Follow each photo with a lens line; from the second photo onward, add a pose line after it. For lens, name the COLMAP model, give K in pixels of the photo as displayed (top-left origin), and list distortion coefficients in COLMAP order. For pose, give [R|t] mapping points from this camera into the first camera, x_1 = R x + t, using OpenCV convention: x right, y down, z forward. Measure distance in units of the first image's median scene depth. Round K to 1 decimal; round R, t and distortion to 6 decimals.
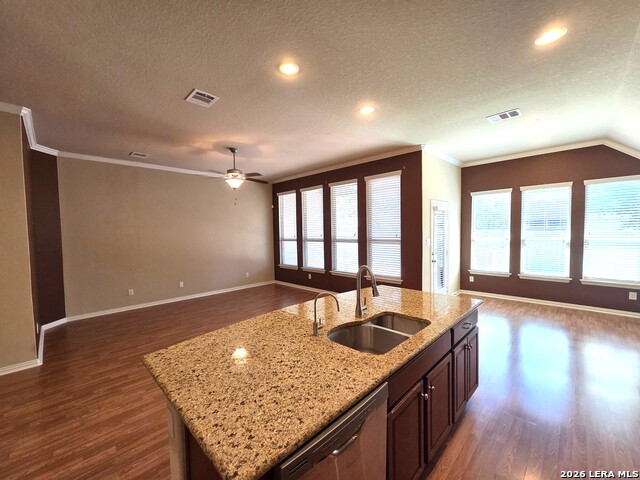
lens RADIAL K [[264.1, 0, 317.4], [0, 264.1, 242.1], [0, 0, 1]] dist [0.001819, -0.000248]
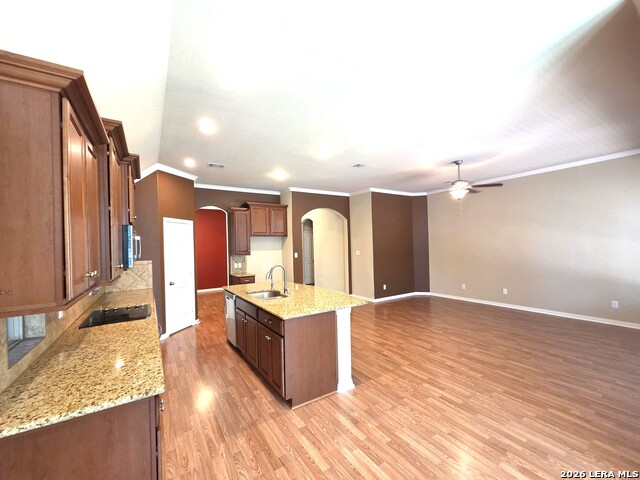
lens RADIAL K [[264.1, 0, 316.7], [0, 264.1, 238.0], [0, 0, 1]] dist [0.001819, -0.000248]
pose [[-0.217467, 0.000981, -0.976067, 0.671188], [-0.001665, 0.999998, 0.001376, -0.042053], [0.976066, 0.001925, -0.217465, 0.578435]]
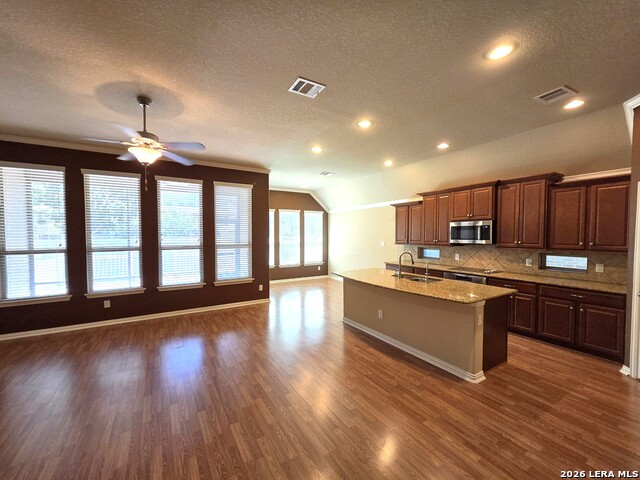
lens RADIAL K [[264.1, 0, 319.0], [0, 264.1, 242.6], [0, 0, 1]] dist [0.001819, -0.000248]
pose [[0.238378, -0.016054, 0.971040, -0.677521], [0.037328, 0.999276, 0.007357, -0.012751], [-0.970455, 0.034493, 0.238805, 0.396364]]
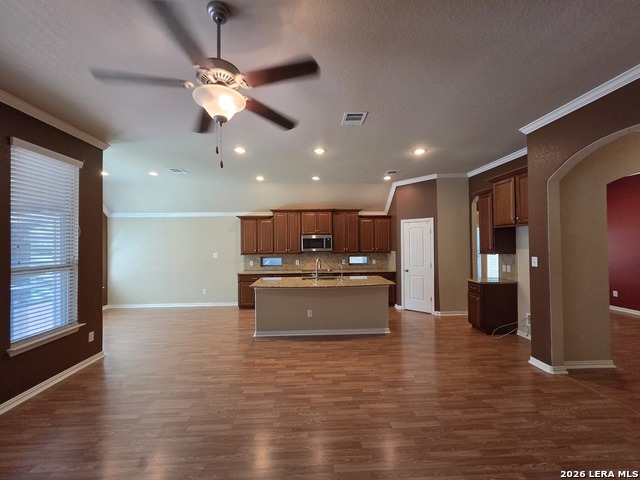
lens RADIAL K [[264.1, 0, 319.6], [0, 264.1, 241.7], [0, 0, 1]] dist [0.001819, -0.000248]
pose [[-0.739617, 0.030847, 0.672321, -0.531484], [0.049184, 0.998755, 0.008283, -0.036557], [-0.671229, 0.039194, -0.740213, 0.985110]]
